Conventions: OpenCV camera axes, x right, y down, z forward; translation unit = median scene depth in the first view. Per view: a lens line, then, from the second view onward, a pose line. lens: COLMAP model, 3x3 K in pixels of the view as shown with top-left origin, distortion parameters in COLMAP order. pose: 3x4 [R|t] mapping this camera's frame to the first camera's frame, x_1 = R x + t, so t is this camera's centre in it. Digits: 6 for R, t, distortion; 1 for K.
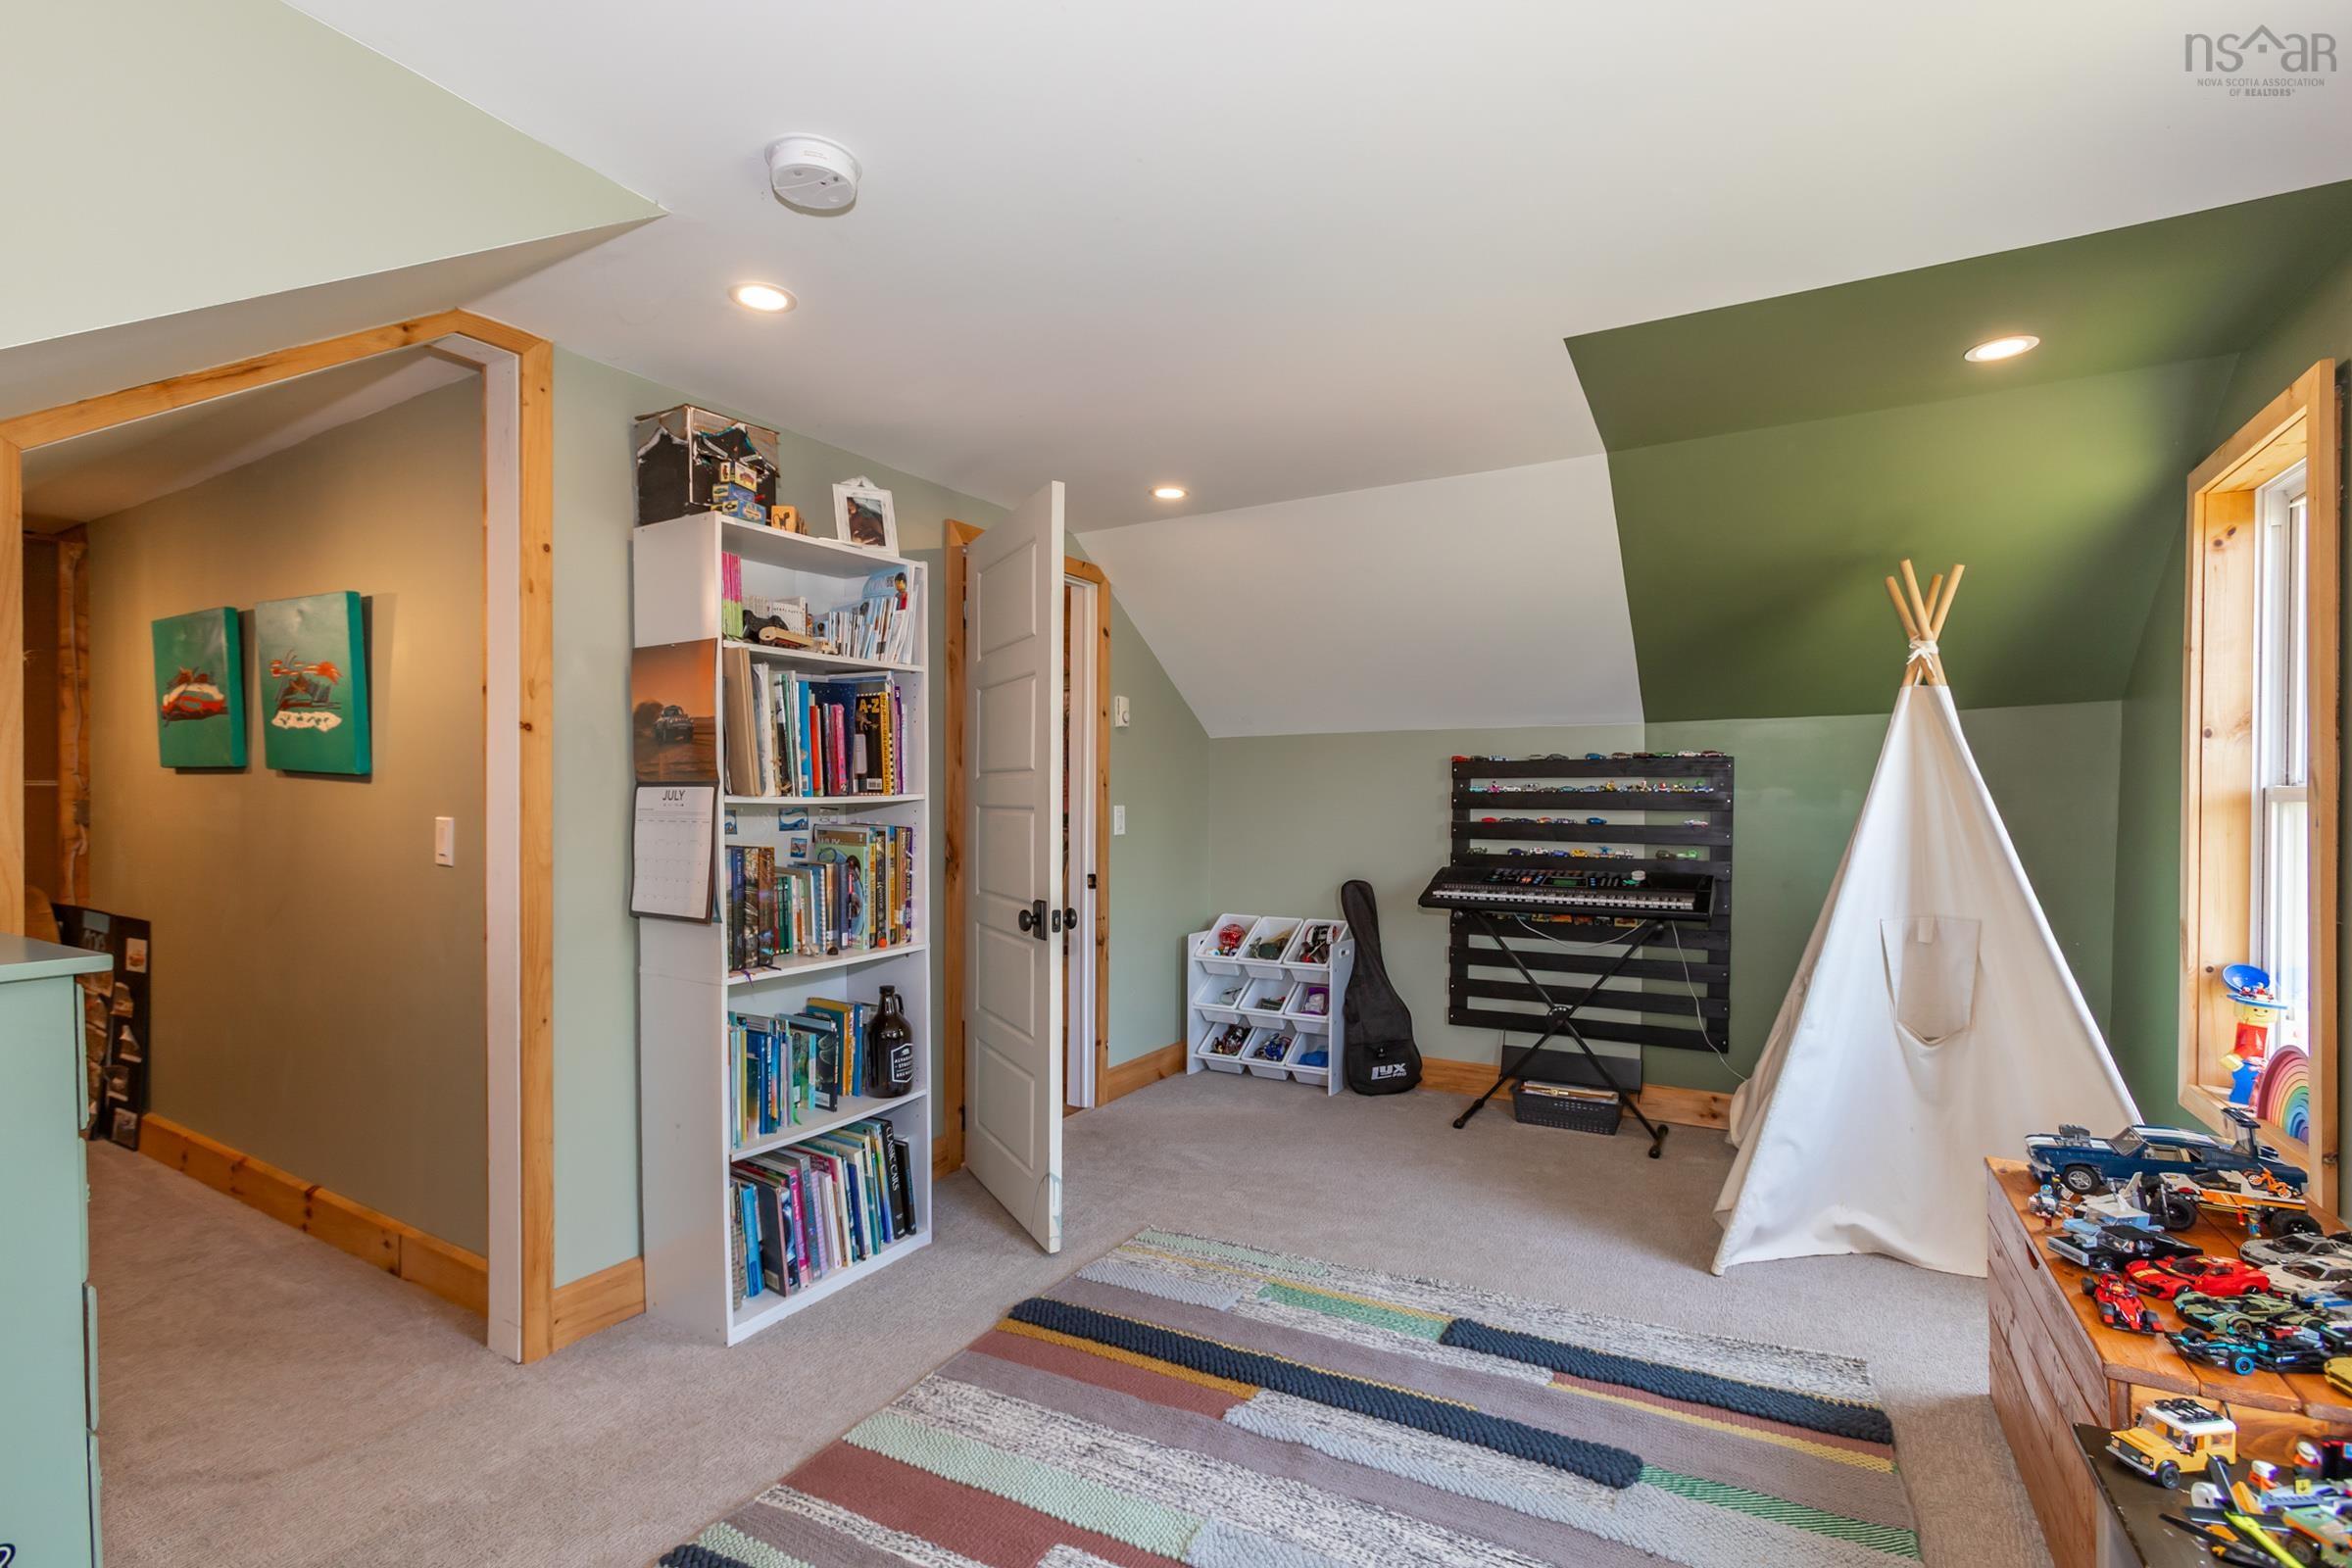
lens RADIAL K [[1079.8, 0, 1154.4], [0, 1079.8, 778.2], [0, 0, 1]] dist [-0.011893, 0.008571]
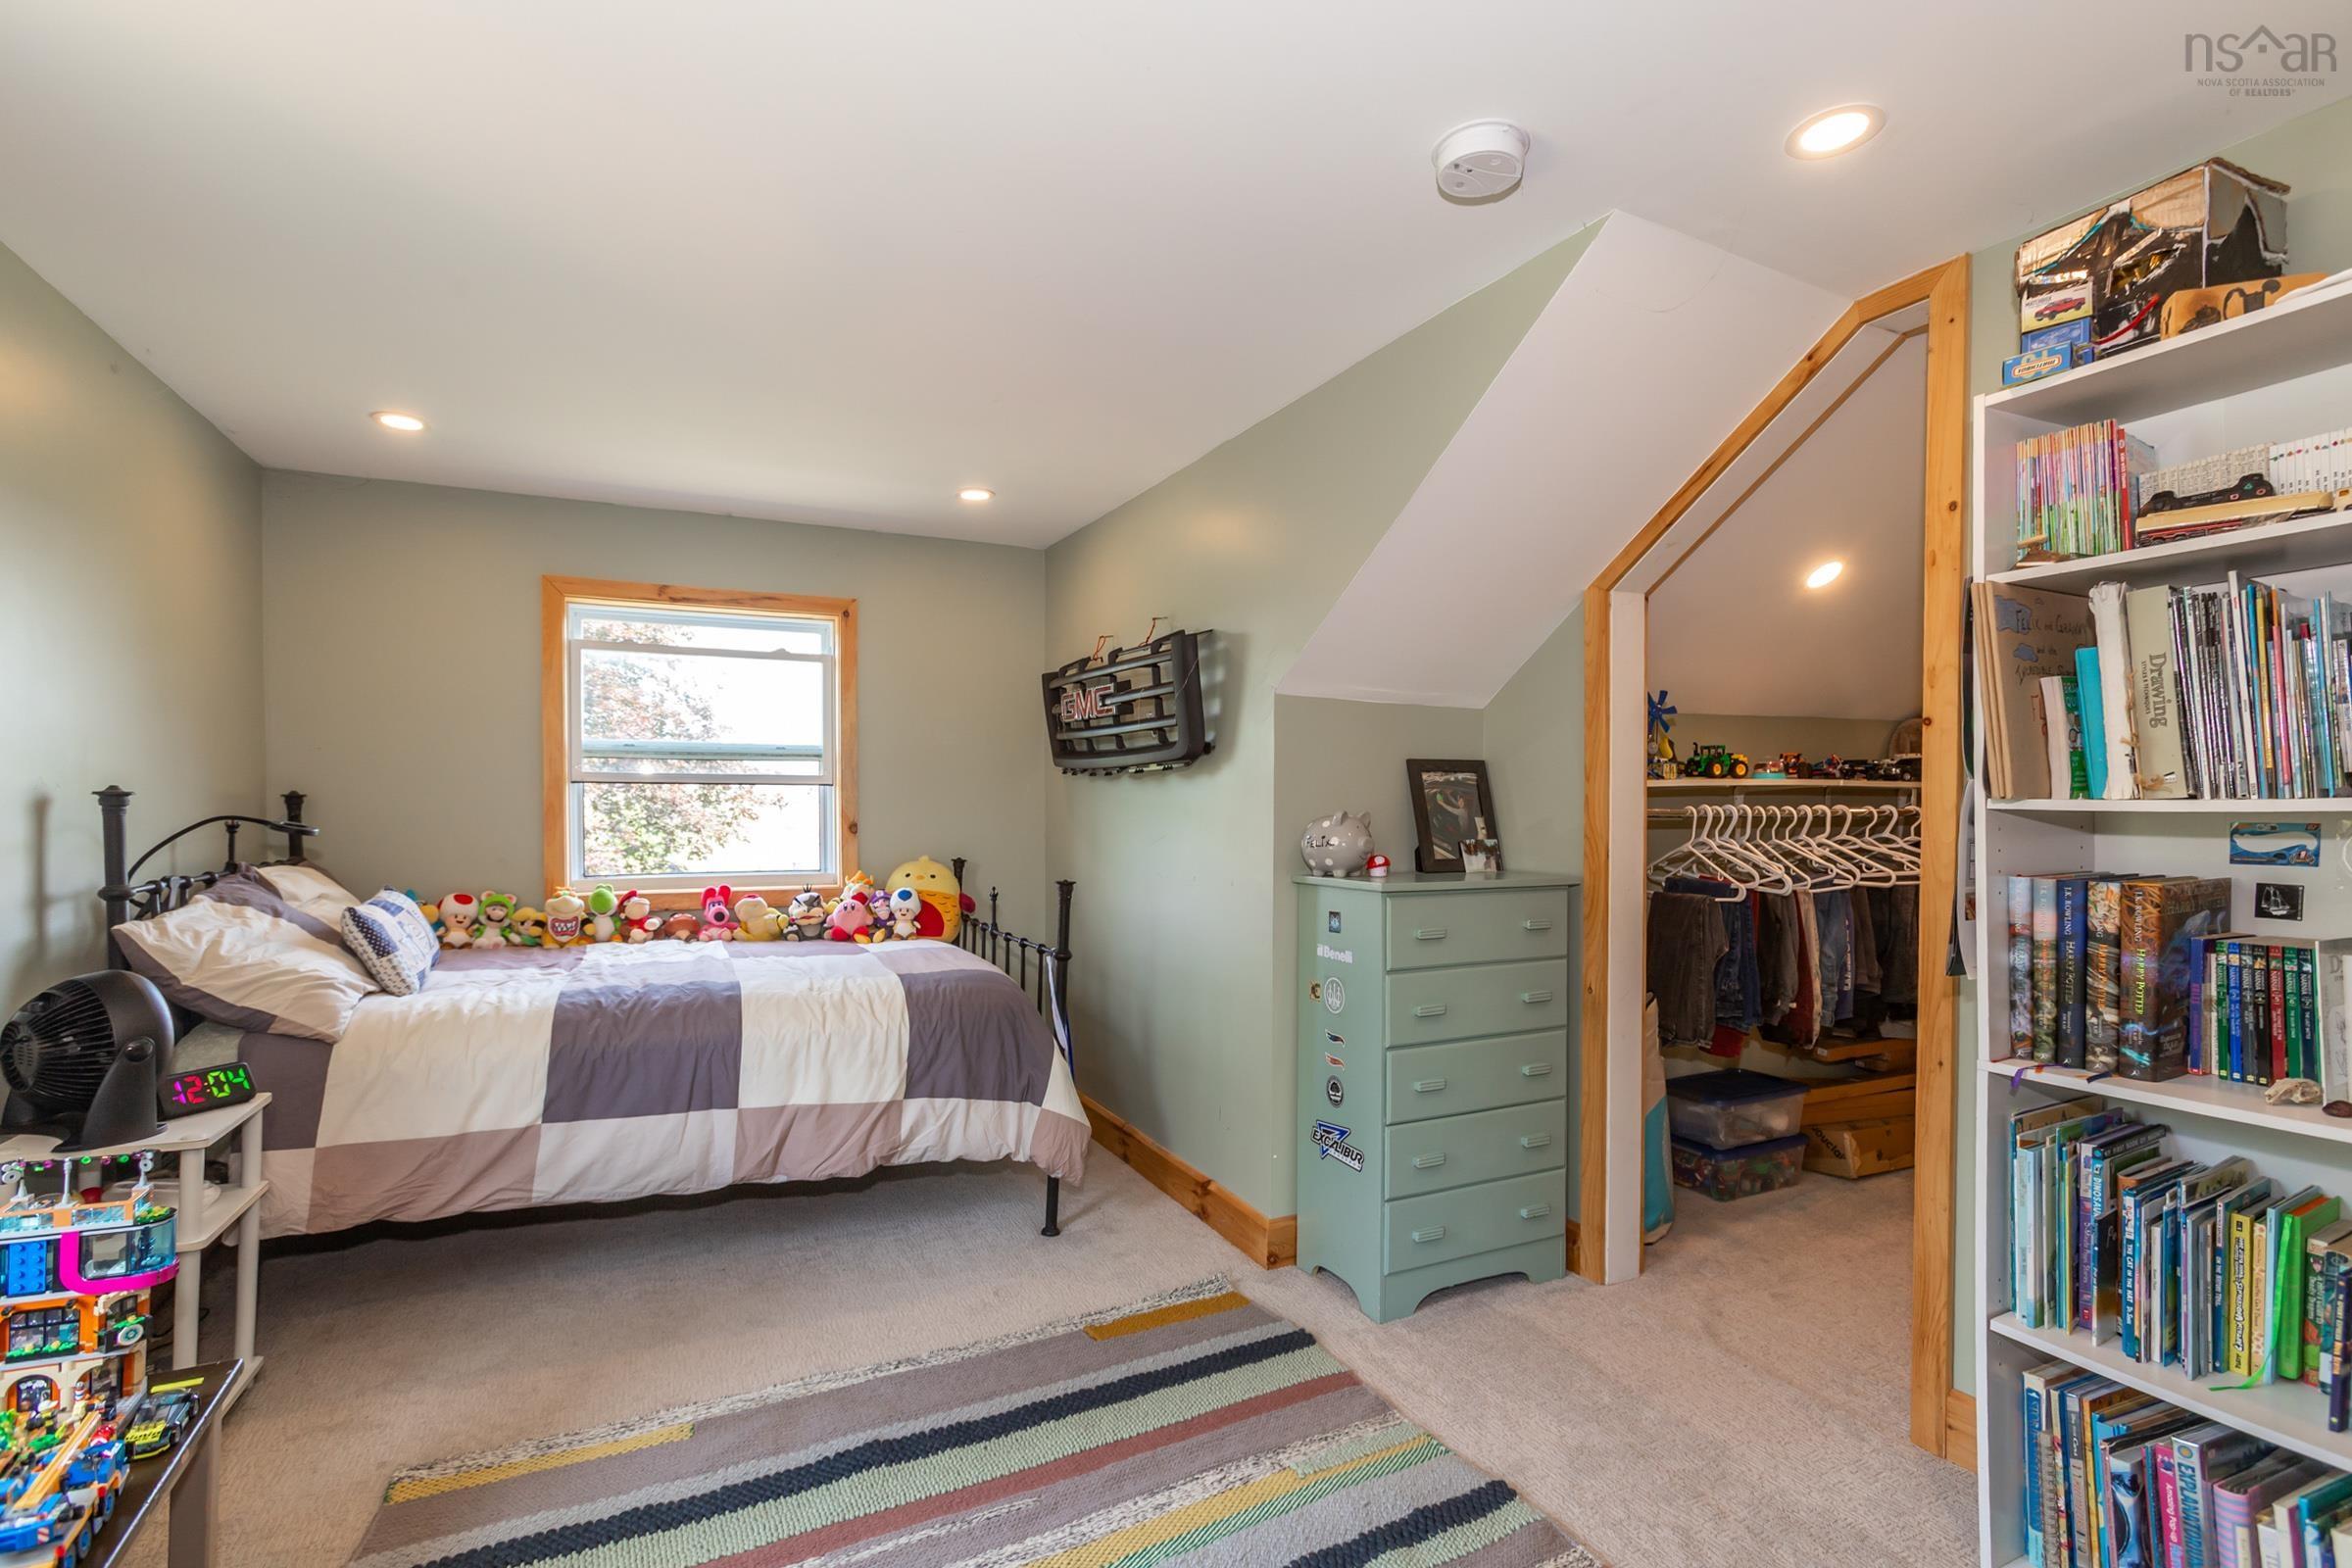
lens RADIAL K [[1079.8, 0, 1154.4], [0, 1079.8, 778.2], [0, 0, 1]] dist [-0.011893, 0.008571]
pose [[0.835837, 0.000919, -0.548977, -0.492236], [0.003060, 0.999975, 0.006332, -0.003085], [0.548969, -0.006973, 0.835814, 0.170323]]
